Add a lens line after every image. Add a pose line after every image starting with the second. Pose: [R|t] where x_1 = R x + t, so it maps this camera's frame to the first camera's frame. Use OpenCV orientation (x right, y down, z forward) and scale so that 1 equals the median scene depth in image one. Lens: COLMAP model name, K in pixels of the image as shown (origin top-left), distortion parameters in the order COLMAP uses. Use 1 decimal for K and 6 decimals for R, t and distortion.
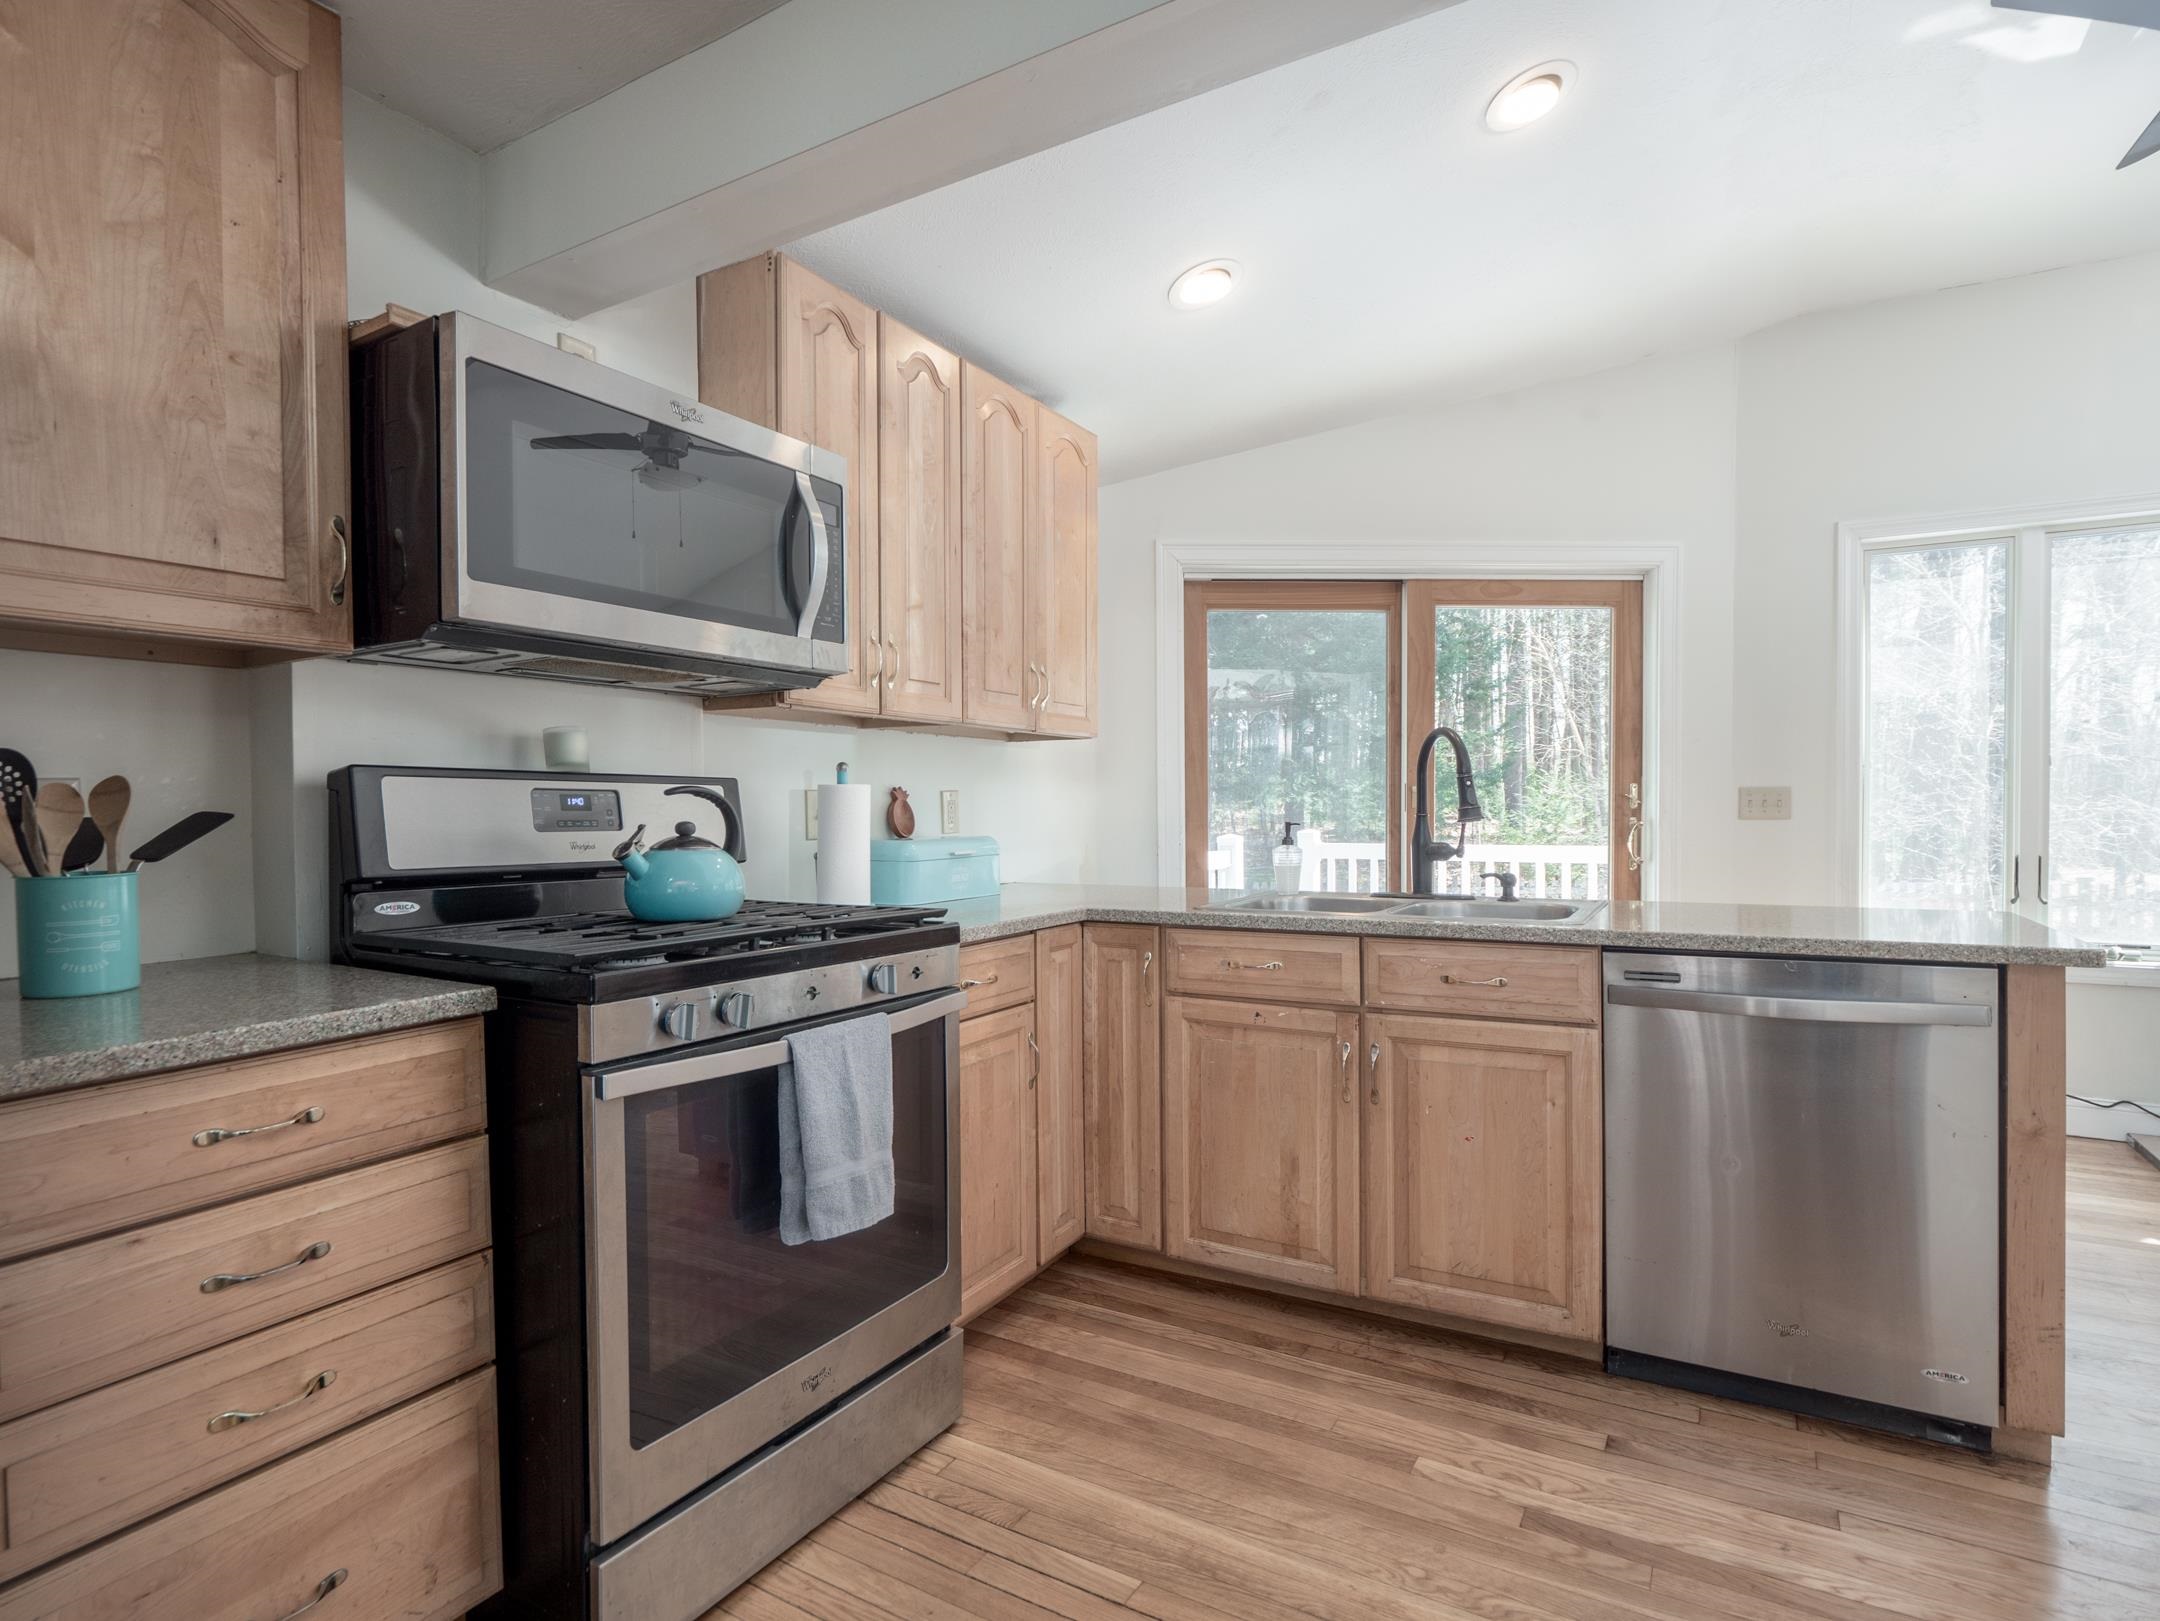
lens RADIAL K [[1116.3, 0, 1079.8], [0, 1116.3, 829.7], [0, 0, 1]] dist [-0.013555, -0.003570]
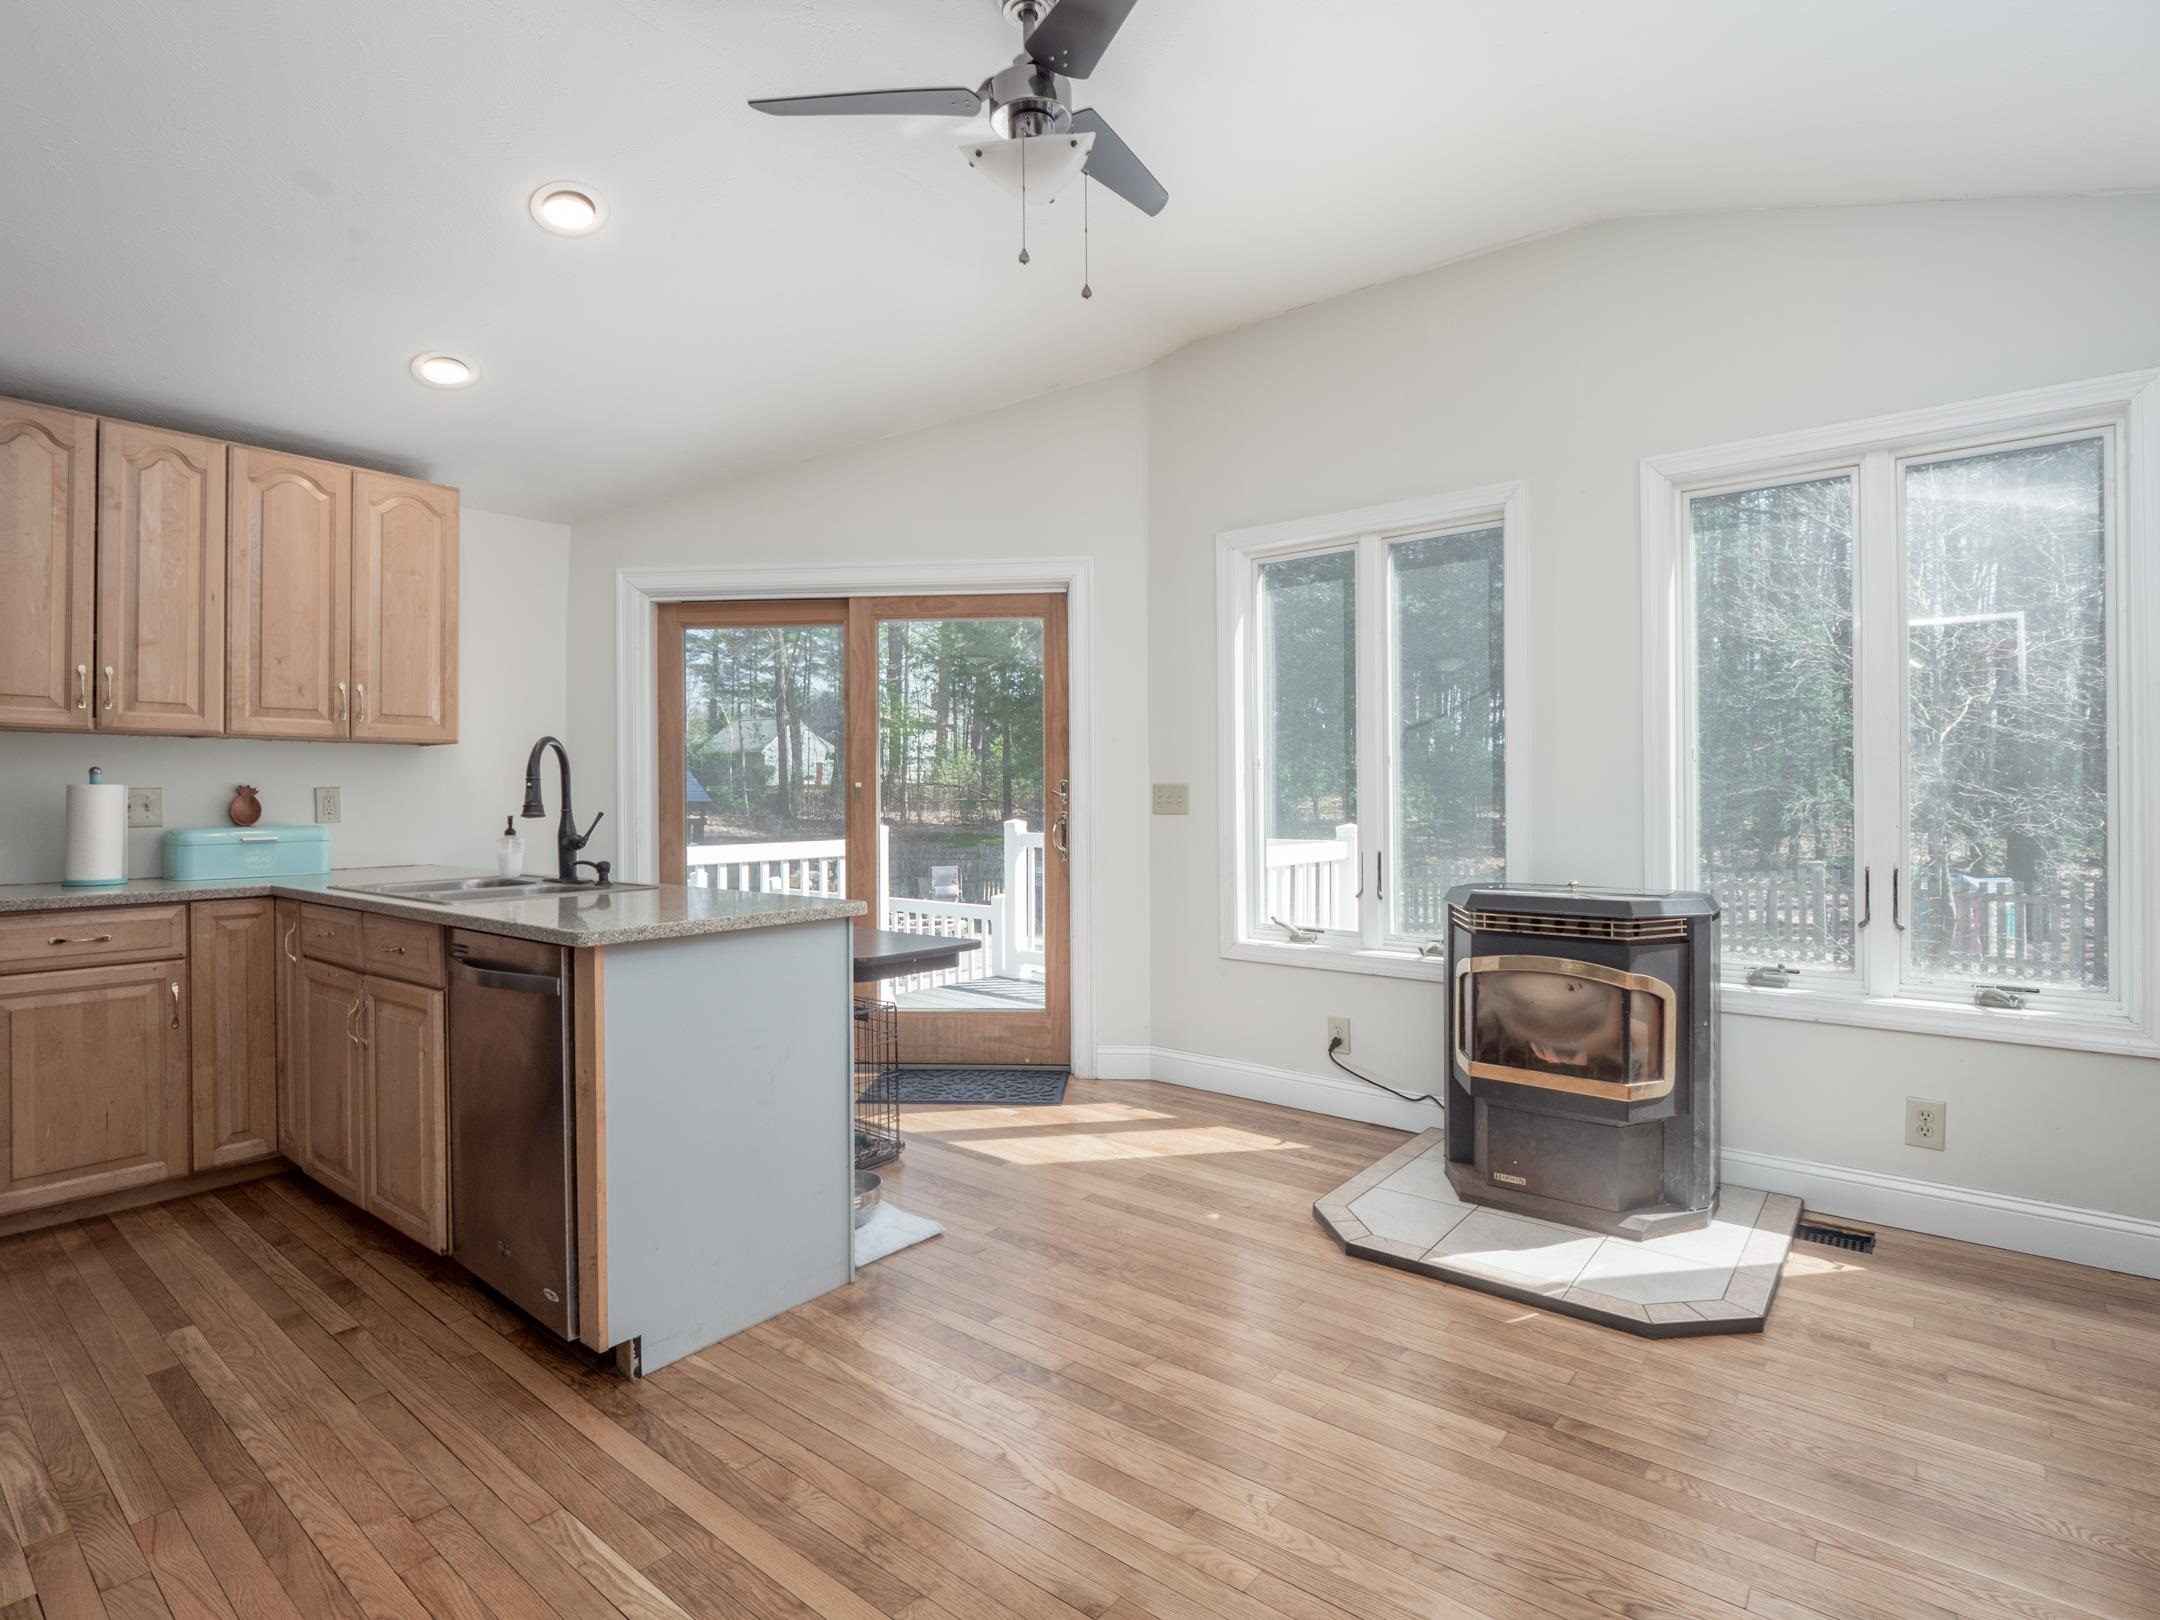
lens RADIAL K [[1080.1, 0, 1075.3], [0, 1080.1, 792.6], [0, 0, 1]] dist [-0.014037, -0.001125]
pose [[0.989297, 0.003293, -0.145877, 1.266178], [-0.006658, 0.999723, -0.022582, -0.013160], [0.145762, 0.023312, 0.989045, -0.051133]]
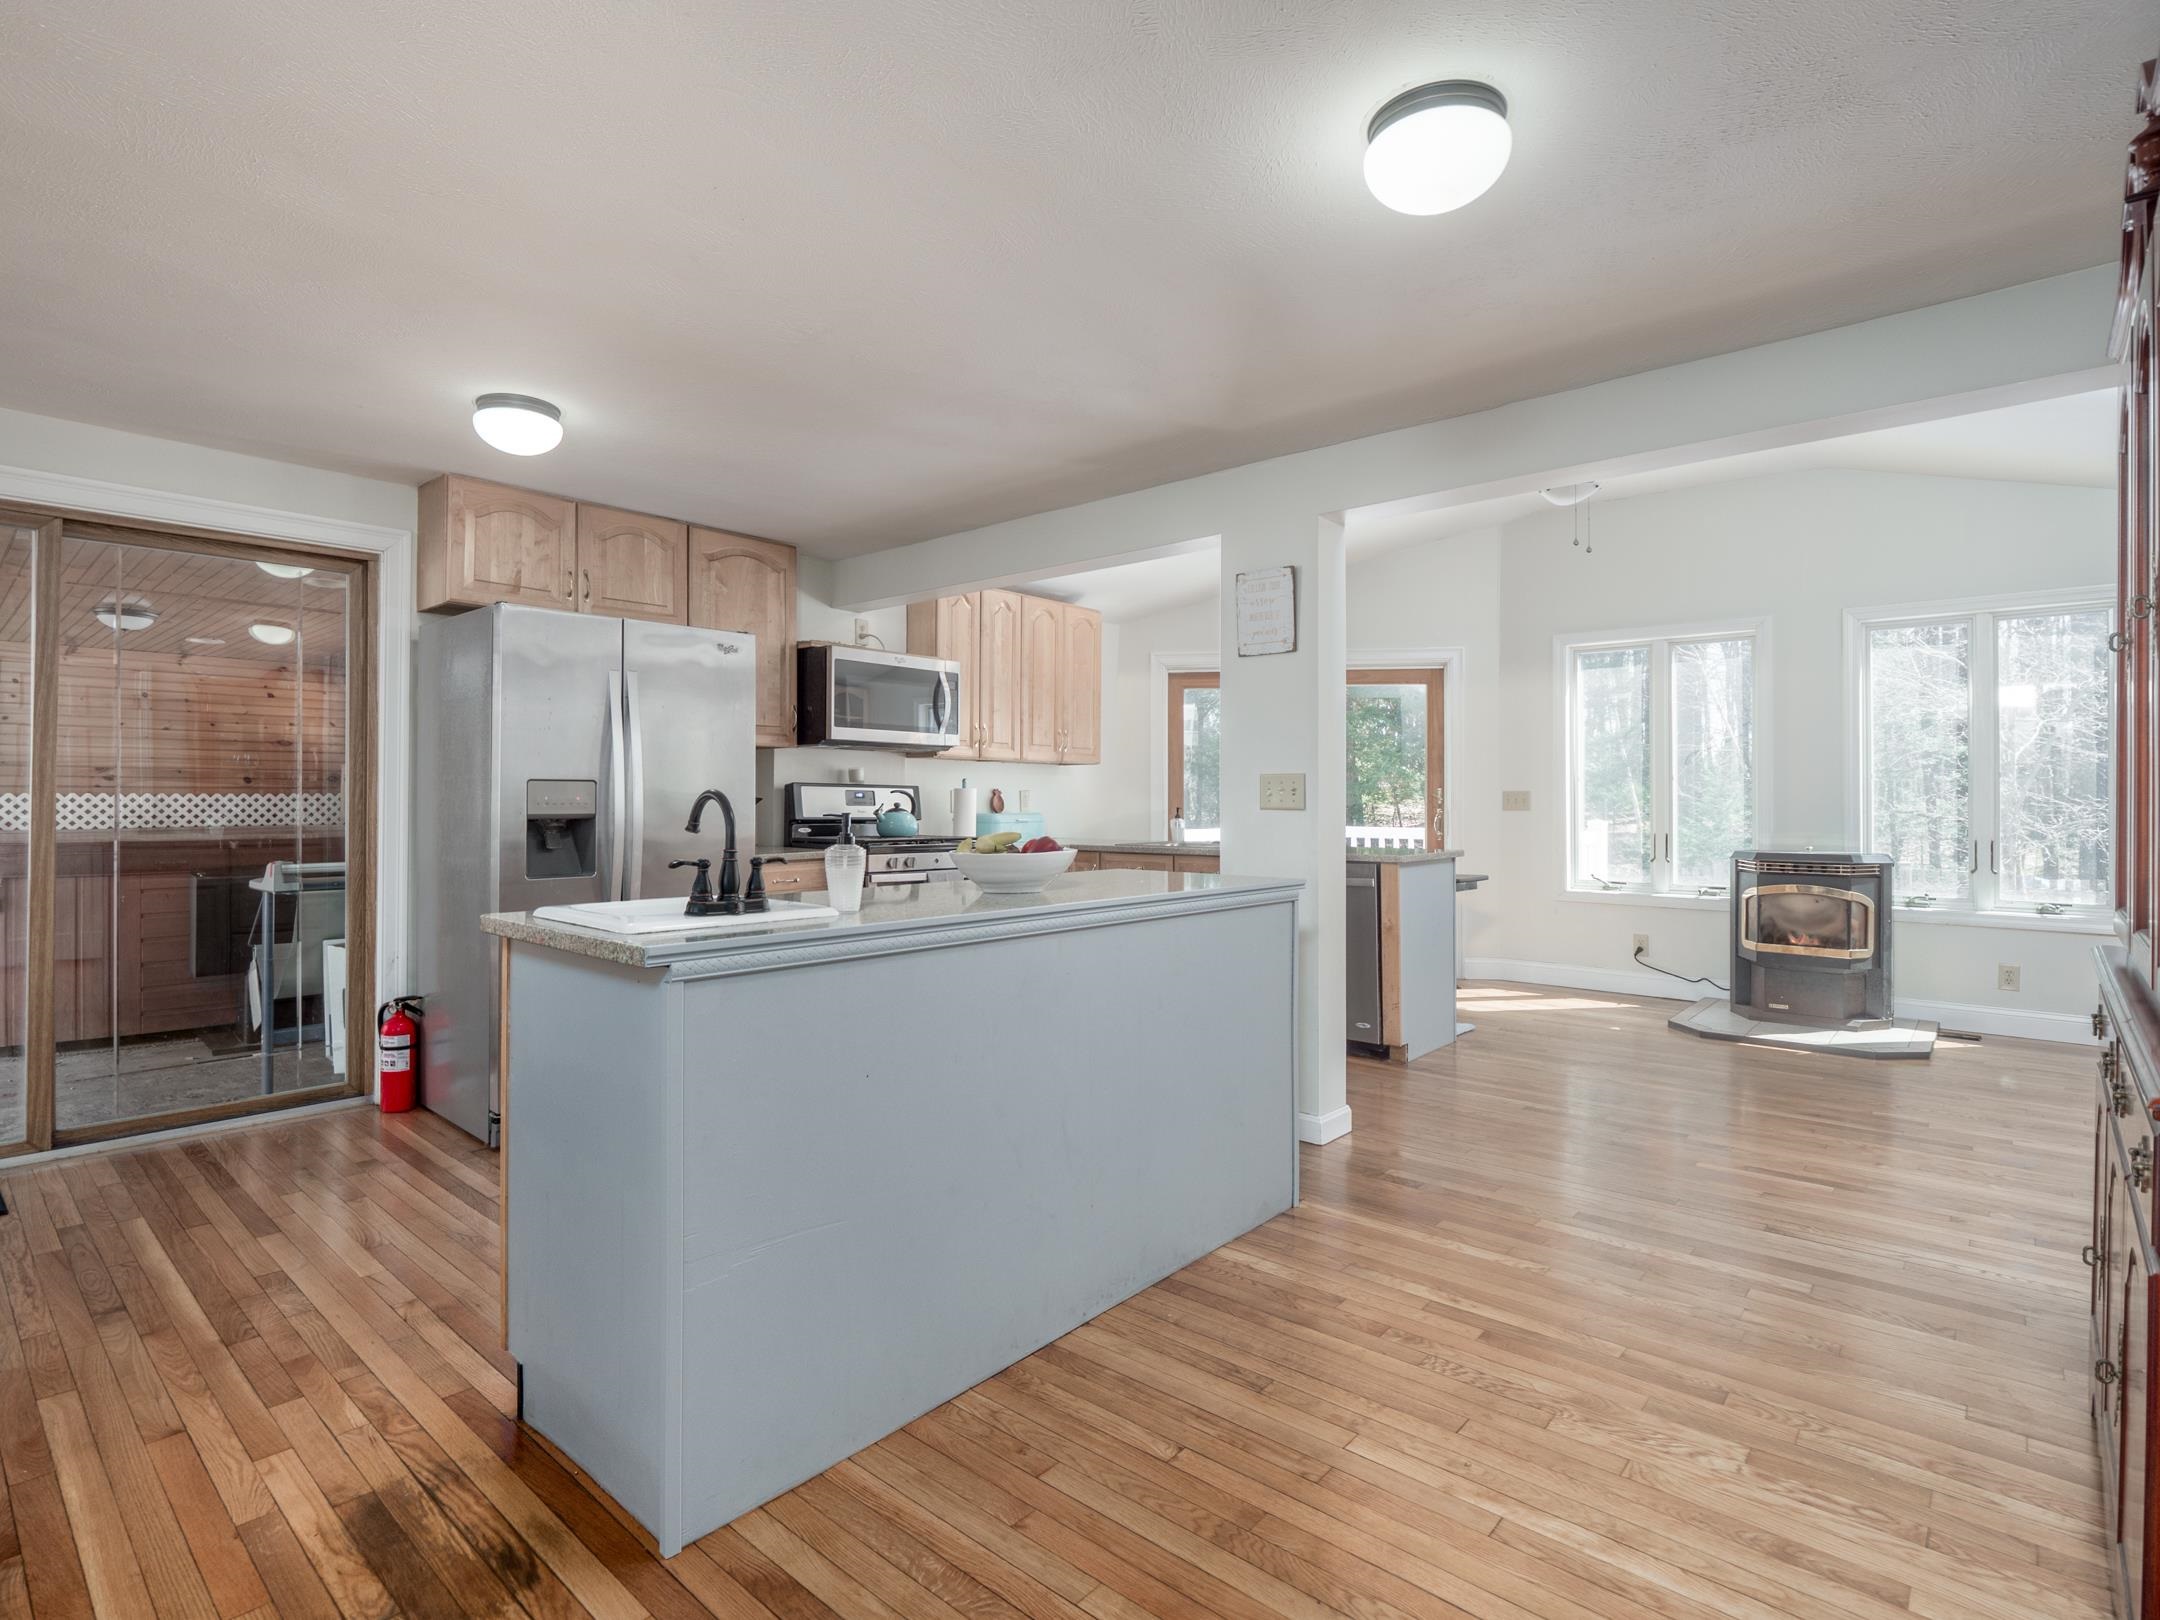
lens RADIAL K [[1080.1, 0, 1072.8], [0, 1080.1, 787.7], [0, 0, 1]] dist [-0.014037, -0.001125]
pose [[0.982140, 0.008822, -0.187944, 0.498278], [-0.014629, 0.999457, -0.029533, 0.024422], [0.187582, 0.031755, 0.981736, -1.340068]]
